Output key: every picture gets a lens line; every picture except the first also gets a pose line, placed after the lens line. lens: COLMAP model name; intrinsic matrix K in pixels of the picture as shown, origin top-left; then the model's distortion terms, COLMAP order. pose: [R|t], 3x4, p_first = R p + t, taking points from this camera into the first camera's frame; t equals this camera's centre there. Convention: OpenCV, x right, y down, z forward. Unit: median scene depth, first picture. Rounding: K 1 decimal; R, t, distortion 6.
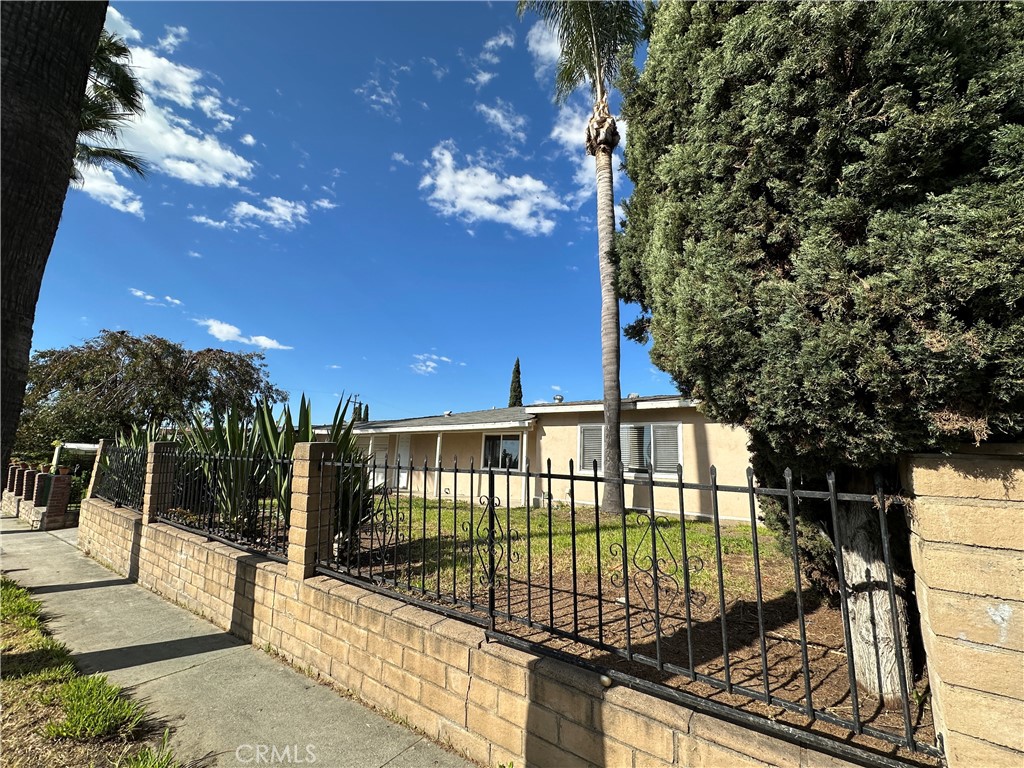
lens RADIAL K [[412.4, 0, 508.1], [0, 412.4, 384.4], [0, 0, 1]] dist [-0.003824, 0.000742]
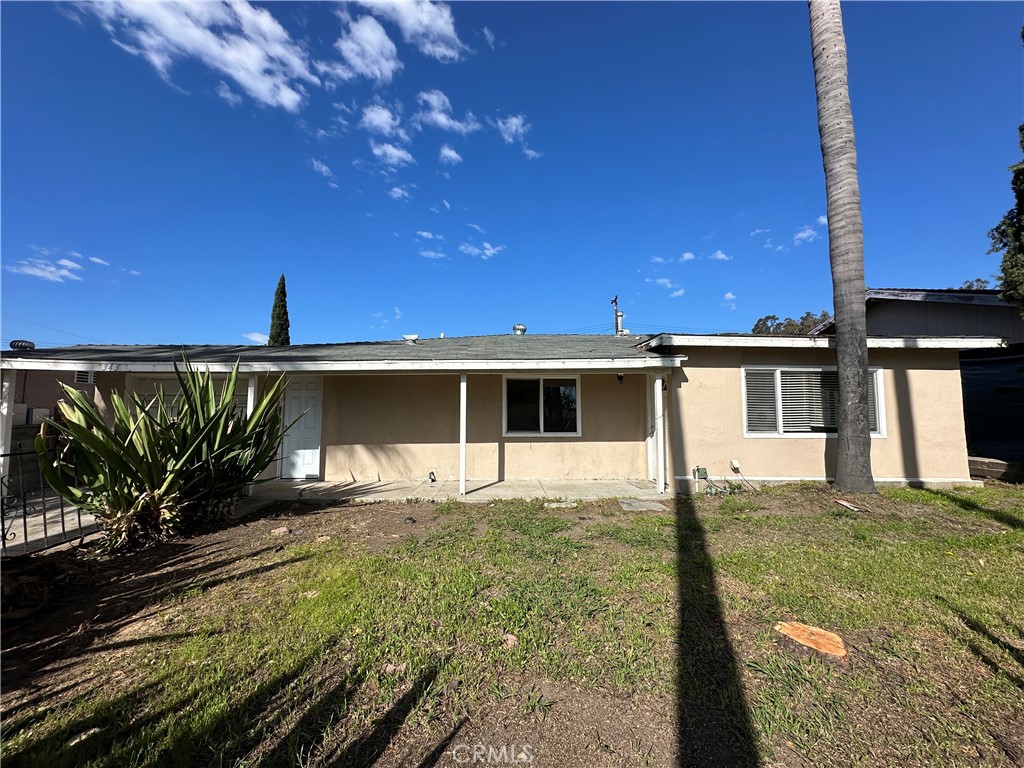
lens RADIAL K [[412.4, 0, 515.4], [0, 412.4, 394.8], [0, 0, 1]] dist [-0.003824, 0.000742]
pose [[0.804835, -0.013484, 0.593346, -1.924050], [-0.084884, 0.986849, 0.137565, 0.300851], [-0.587398, -0.161083, 0.793106, 2.466178]]
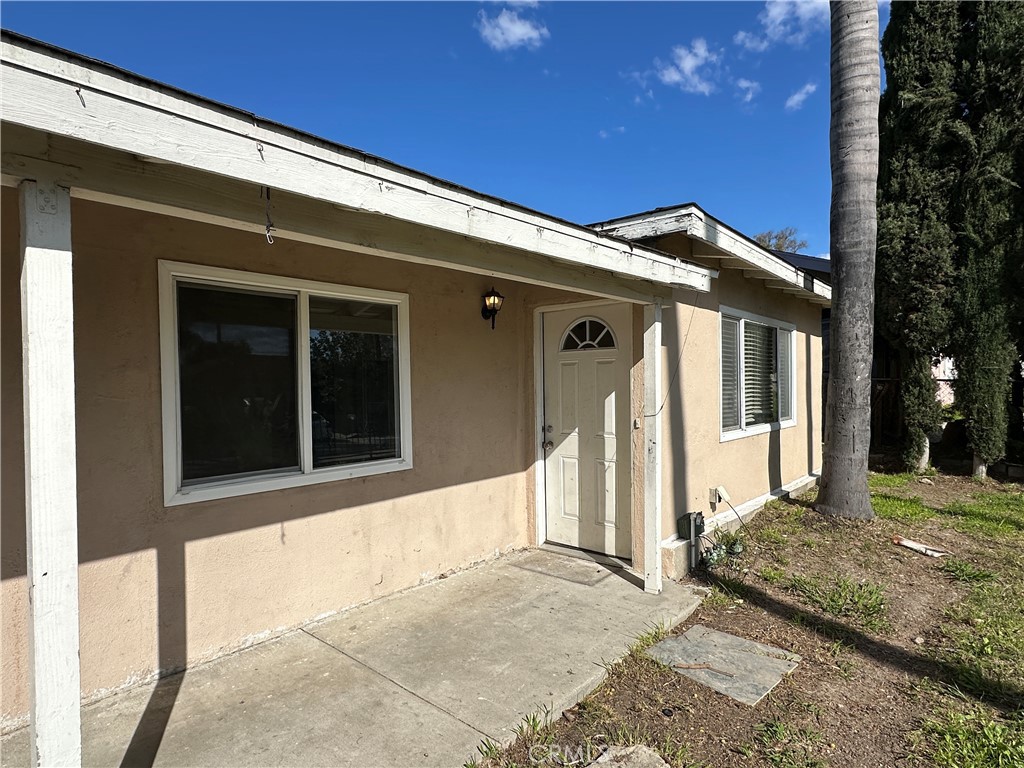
lens RADIAL K [[563.0, 0, 510.4], [0, 563.0, 383.9], [0, 0, 1]] dist [0.003818, 0.000195]
pose [[0.123282, -0.042977, 0.991441, -1.238441], [-0.179938, 0.981533, 0.064922, 0.591461], [-0.975922, -0.186402, 0.113273, 4.015810]]
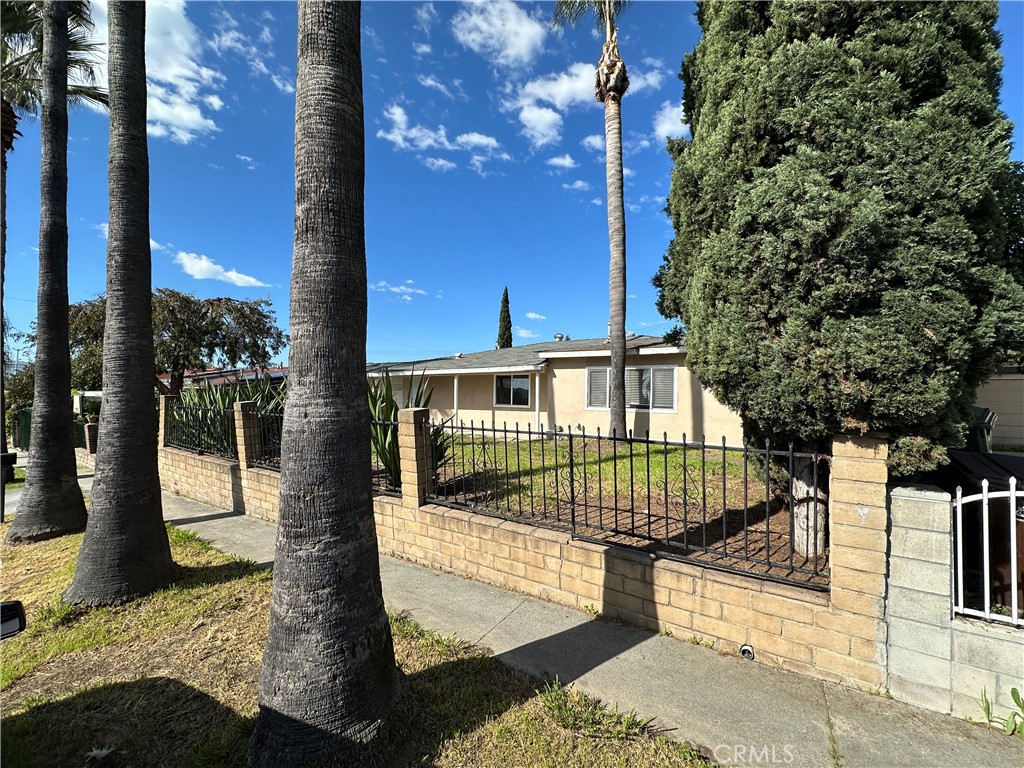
lens RADIAL K [[412.4, 0, 508.1], [0, 412.4, 386.0], [0, 0, 1]] dist [-0.003824, 0.000742]
pose [[0.998899, -0.031751, 0.034537, -0.300965], [0.024950, 0.982972, 0.182054, -0.229588], [-0.039729, -0.180992, 0.982682, -0.401511]]
